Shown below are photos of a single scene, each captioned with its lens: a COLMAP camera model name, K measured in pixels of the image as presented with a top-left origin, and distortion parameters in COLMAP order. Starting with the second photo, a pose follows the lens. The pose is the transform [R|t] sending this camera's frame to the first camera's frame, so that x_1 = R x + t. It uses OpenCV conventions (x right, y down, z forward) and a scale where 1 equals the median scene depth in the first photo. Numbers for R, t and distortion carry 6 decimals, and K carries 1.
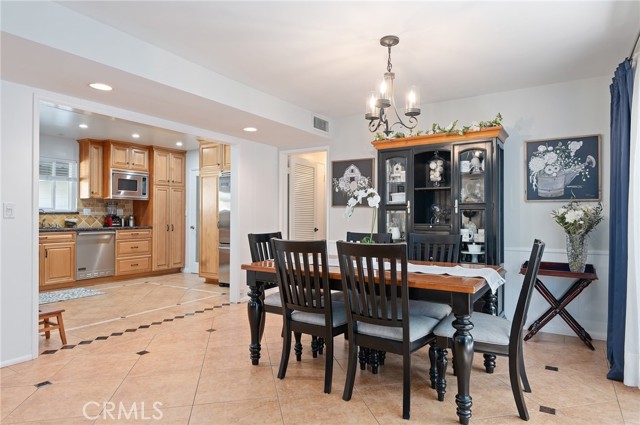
lens RADIAL K [[406.7, 0, 322.3], [0, 406.7, 214.5], [0, 0, 1]] dist [-0.005049, -0.001793]
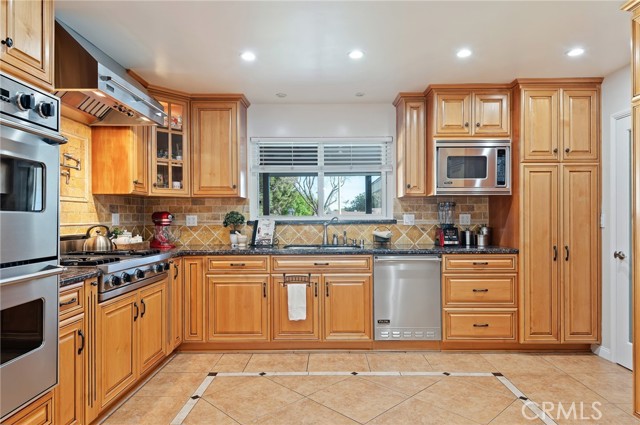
lens RADIAL K [[406.7, 0, 323.7], [0, 406.7, 217.9], [0, 0, 1]] dist [-0.005049, -0.001793]
pose [[0.529578, -0.006758, -0.848234, -0.137274], [0.010117, 0.999947, -0.001650, -0.009285], [0.848201, -0.007708, 0.529618, 0.563473]]
